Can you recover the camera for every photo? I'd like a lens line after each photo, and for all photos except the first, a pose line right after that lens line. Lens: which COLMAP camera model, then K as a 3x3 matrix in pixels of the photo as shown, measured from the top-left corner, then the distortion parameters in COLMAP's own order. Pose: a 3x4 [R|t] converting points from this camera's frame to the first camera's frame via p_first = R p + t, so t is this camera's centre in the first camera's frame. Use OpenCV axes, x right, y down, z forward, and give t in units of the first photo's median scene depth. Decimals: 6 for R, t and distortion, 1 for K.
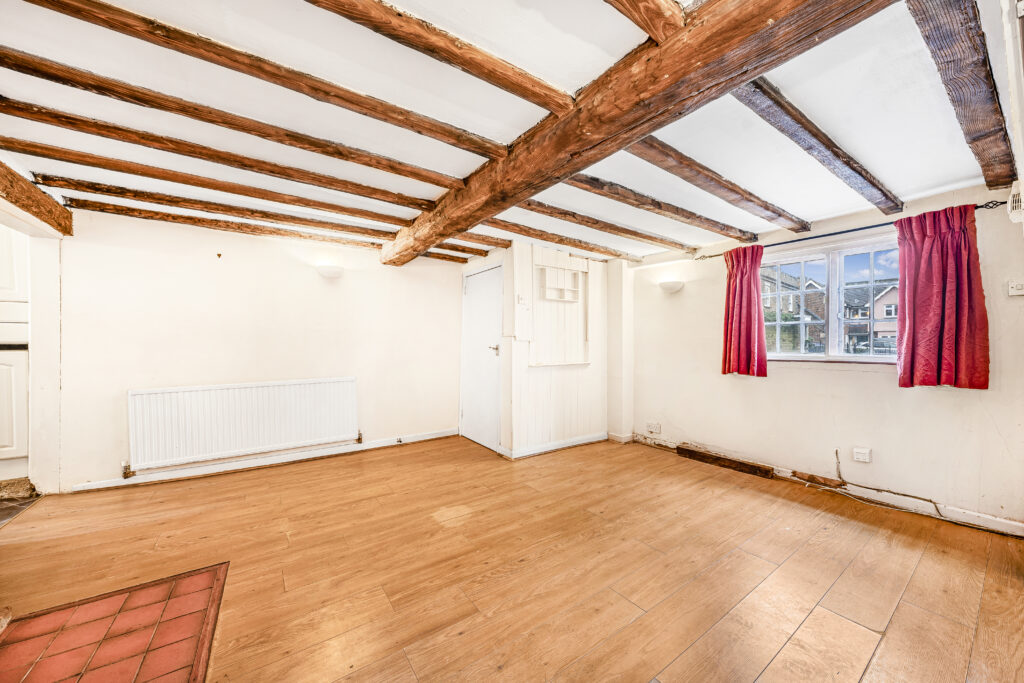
lens RADIAL K [[370.1, 0, 512.0], [0, 370.1, 341.5], [0, 0, 1]] dist [-0.016539, 0.000026]
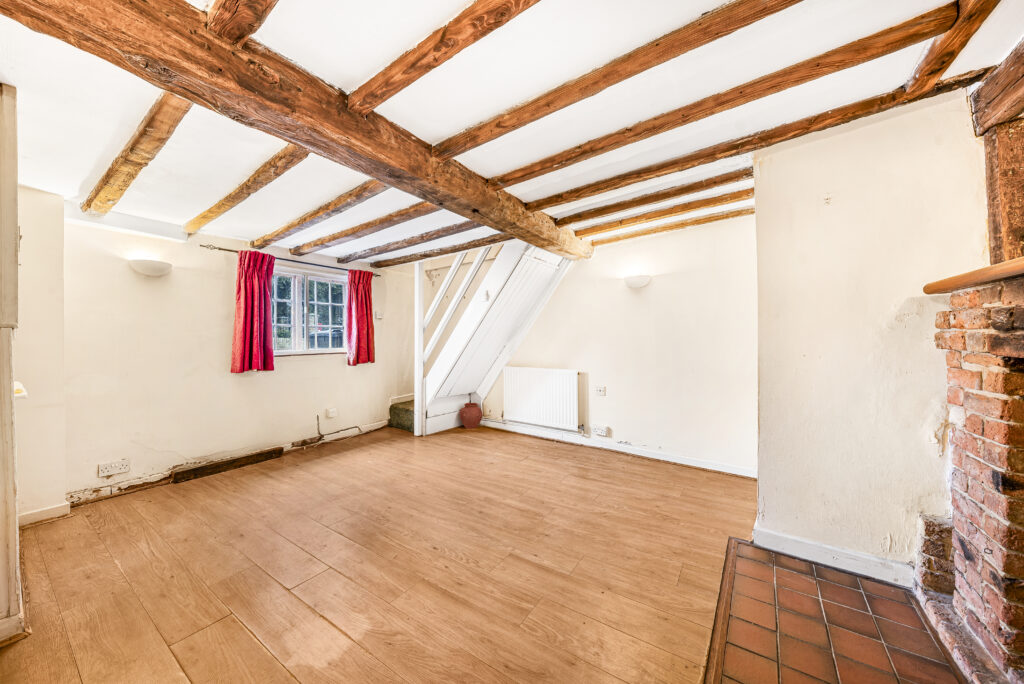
lens RADIAL K [[357.2, 0, 503.6], [0, 357.2, 328.6], [0, 0, 1]] dist [-0.013143, 0.000080]
pose [[-0.354825, 0.031587, 0.934399, -0.766218], [0.006408, 0.999488, -0.031354, 0.005294], [-0.934911, -0.005138, -0.354846, 0.903293]]
